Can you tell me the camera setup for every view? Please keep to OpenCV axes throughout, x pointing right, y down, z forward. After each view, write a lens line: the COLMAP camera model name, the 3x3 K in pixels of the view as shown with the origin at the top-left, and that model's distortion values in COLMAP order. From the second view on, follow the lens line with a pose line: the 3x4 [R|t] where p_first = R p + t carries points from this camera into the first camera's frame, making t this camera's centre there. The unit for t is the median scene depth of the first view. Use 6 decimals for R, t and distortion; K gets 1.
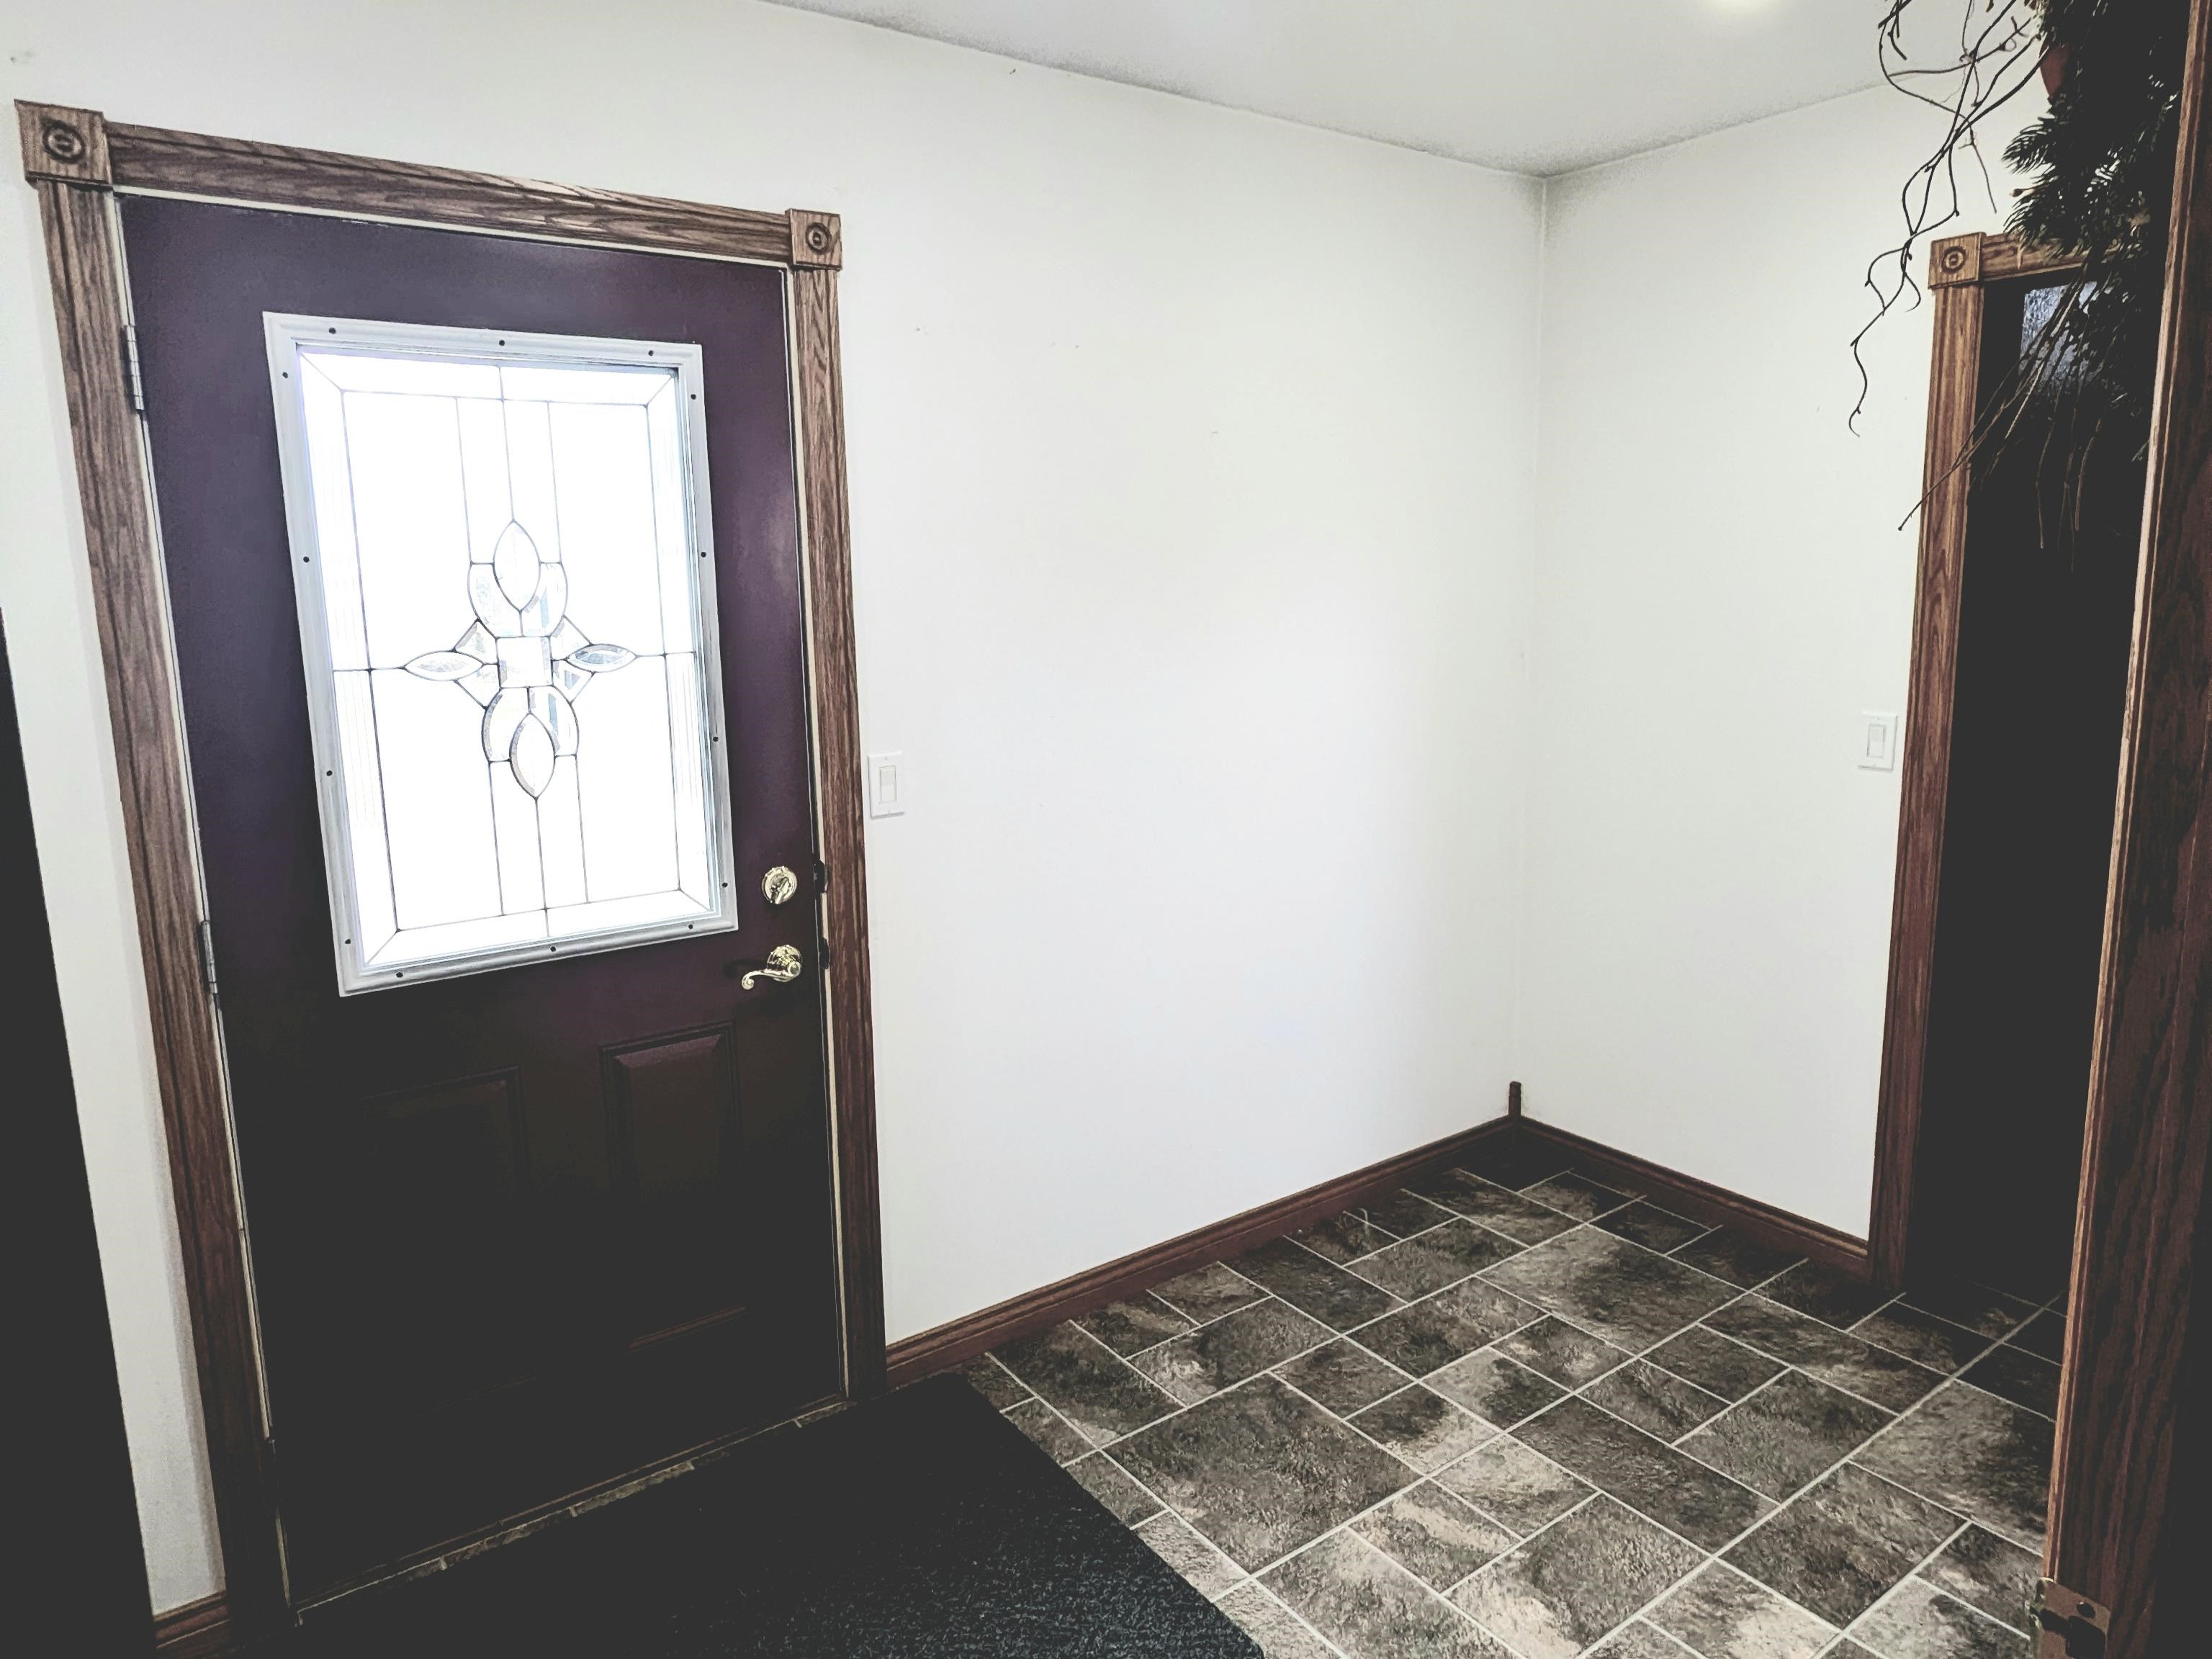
lens RADIAL K [[1397.2, 0, 1106.0], [0, 1397.2, 829.5], [0, 0, 1]] dist [0.003507, 0.000685]
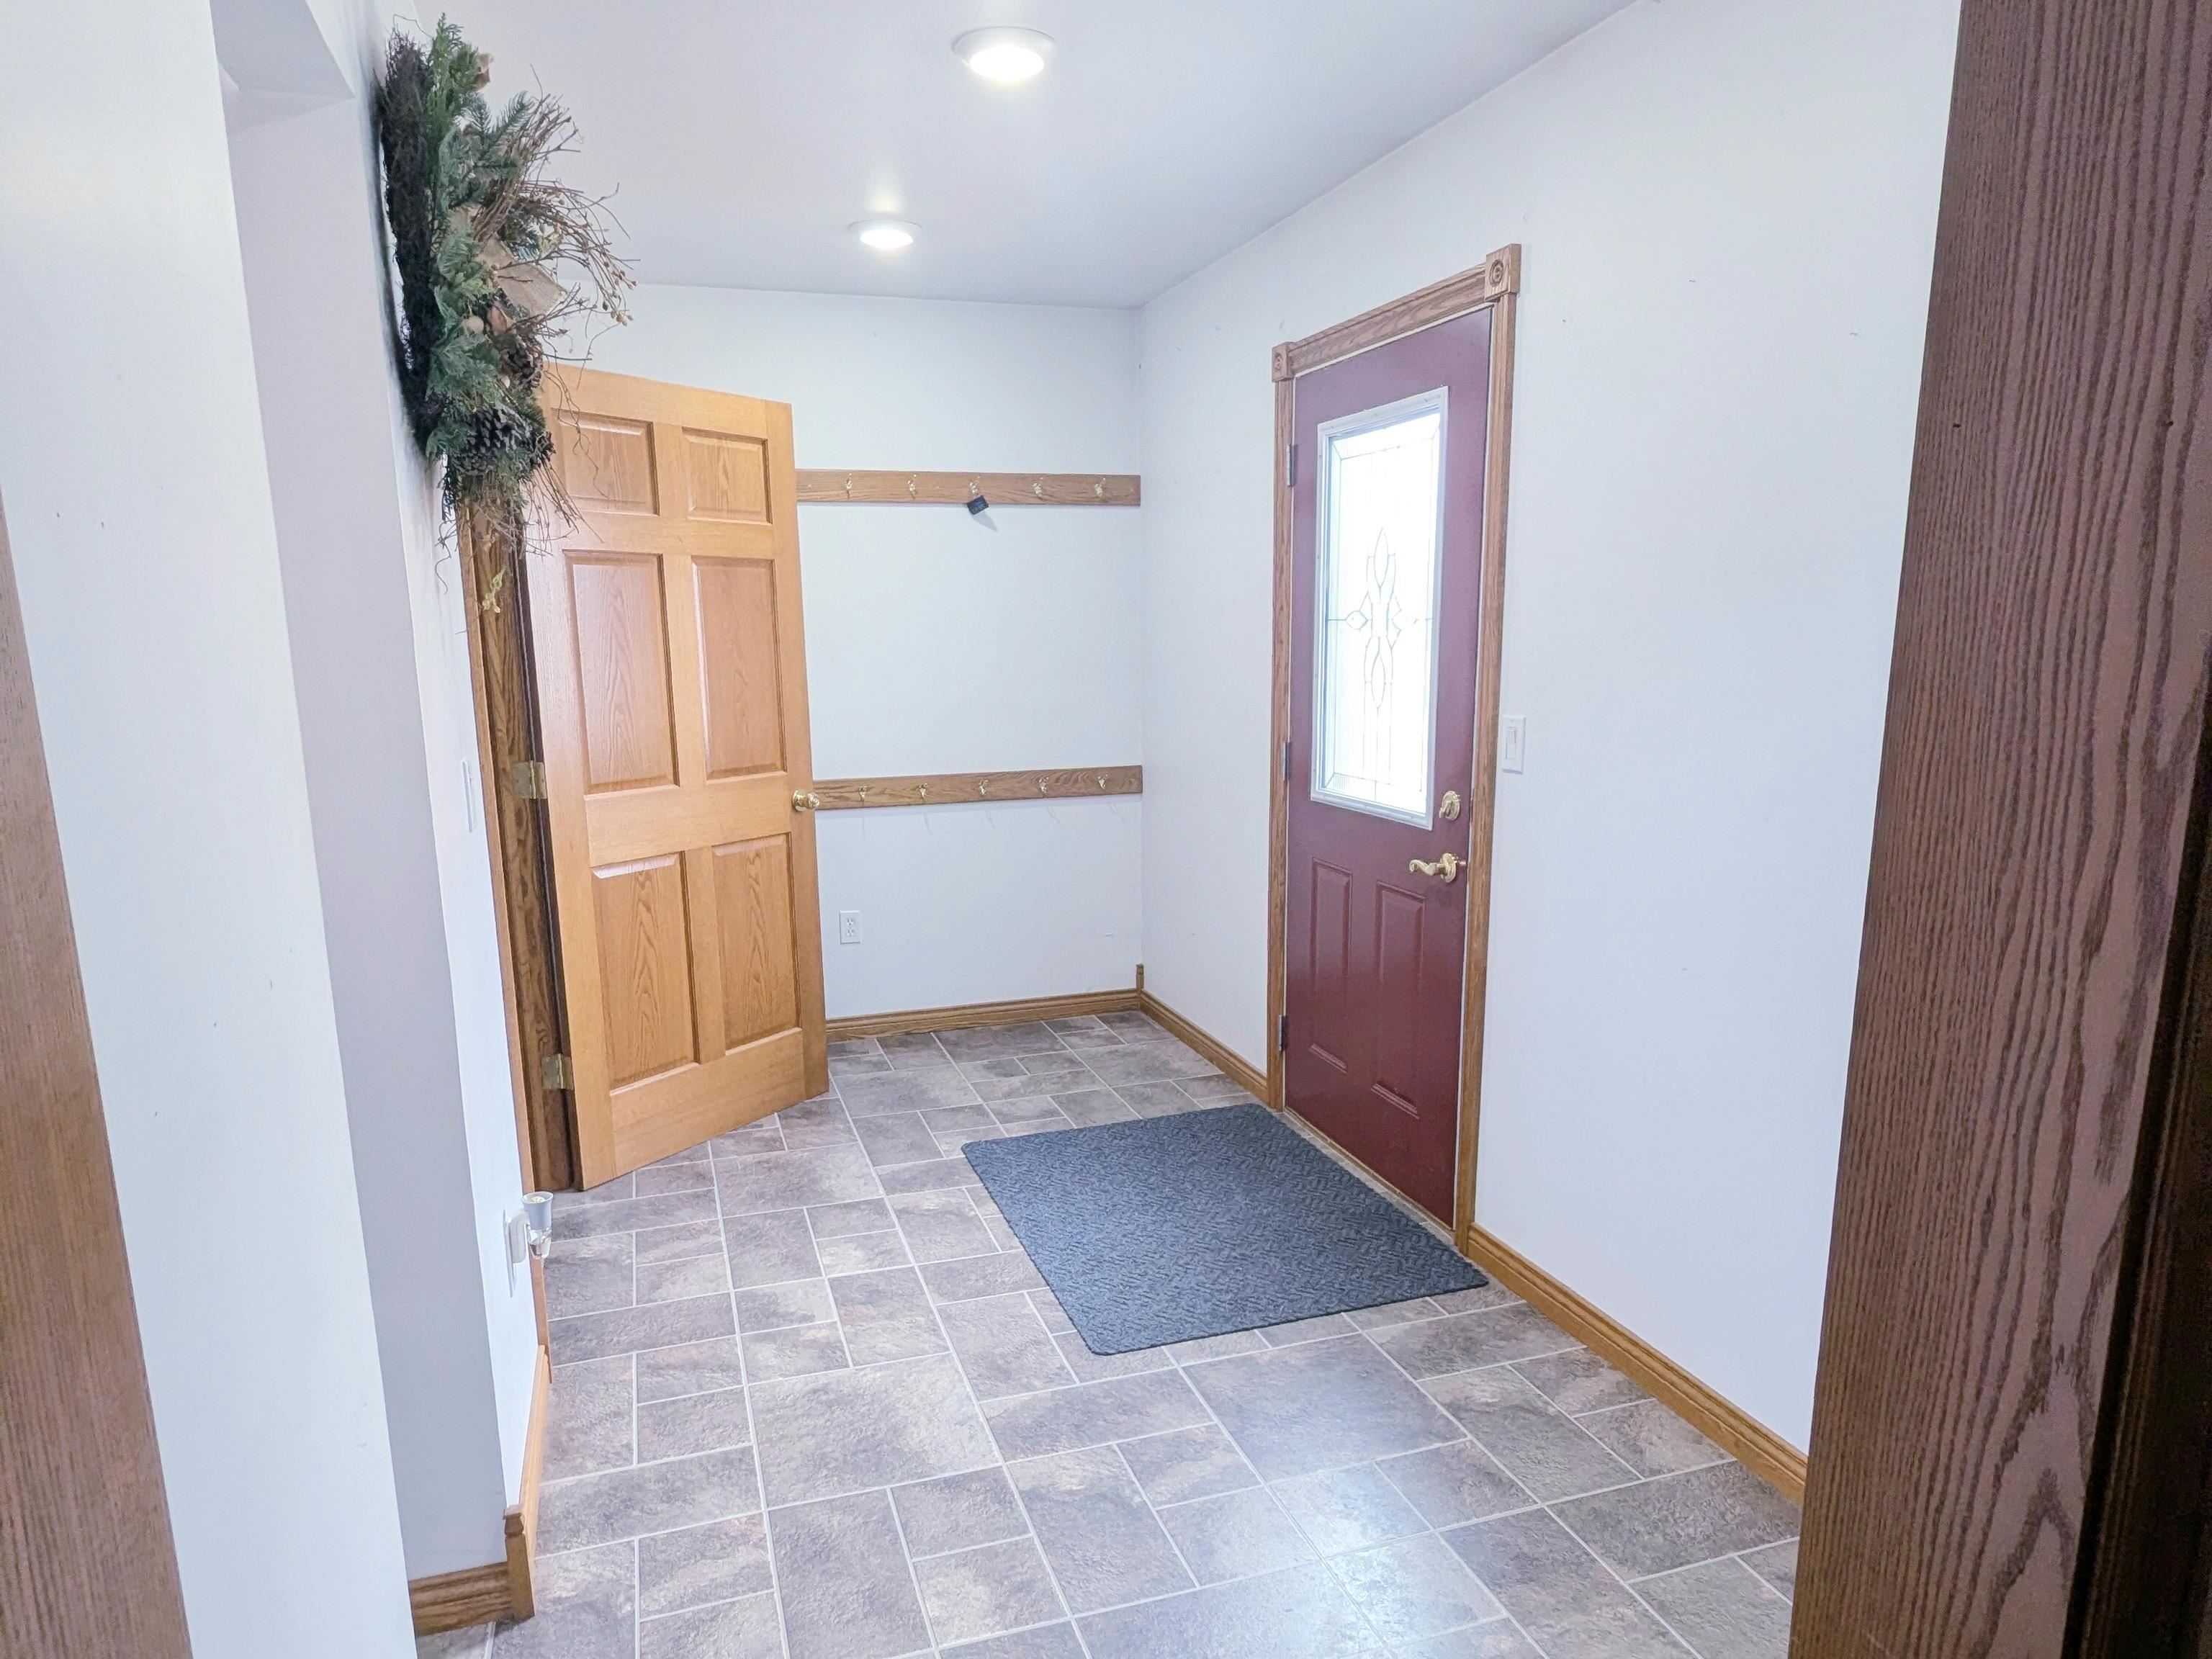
lens RADIAL K [[1464.7, 0, 1111.3], [0, 1464.7, 931.5], [0, 0, 1]] dist [0.001287, 0.000487]
pose [[-0.308388, 0.231137, -0.922753, 1.201244], [-0.139789, 0.948489, 0.284302, -0.200329], [0.940934, 0.216665, -0.260192, 1.152049]]
